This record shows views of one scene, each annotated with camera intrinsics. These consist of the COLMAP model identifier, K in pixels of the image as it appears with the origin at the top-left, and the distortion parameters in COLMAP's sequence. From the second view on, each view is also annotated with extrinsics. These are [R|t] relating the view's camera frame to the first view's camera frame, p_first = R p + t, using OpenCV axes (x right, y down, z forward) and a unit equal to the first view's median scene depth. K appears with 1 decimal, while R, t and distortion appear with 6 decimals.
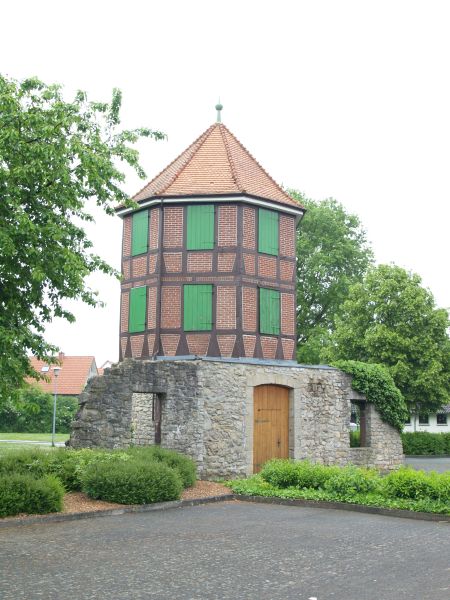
lens RADIAL K [[733.7, 0, 225.0], [0, 733.7, 300.0], [0, 0, 1]] dist [-0.127973, 0.002518]
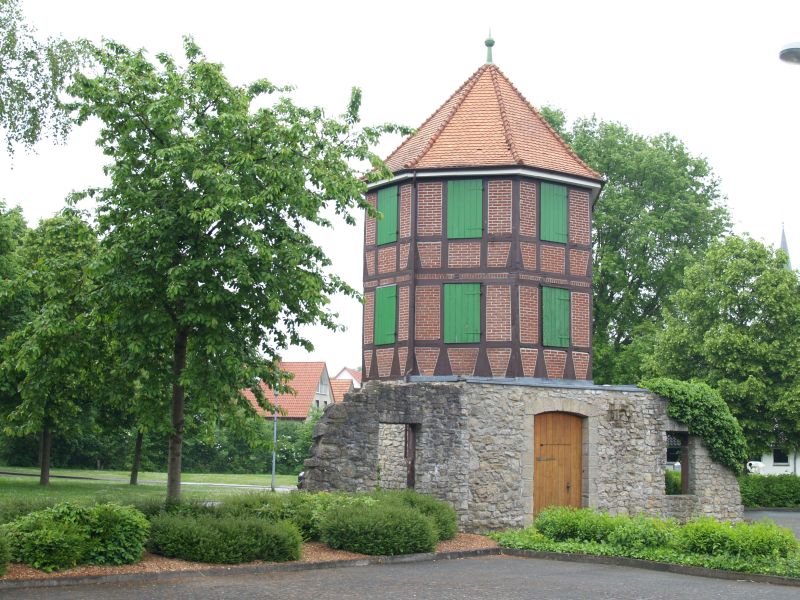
lens RADIAL K [[1152.0, 0, 400.0], [0, 1152.0, 300.0], [0, 0, 1]] dist [-0.121103, -0.024800]
pose [[0.993941, -0.007062, -0.109683, 0.031515], [0.010214, 0.999550, 0.028201, -0.038788], [0.109435, -0.029150, 0.993566, -0.219895]]
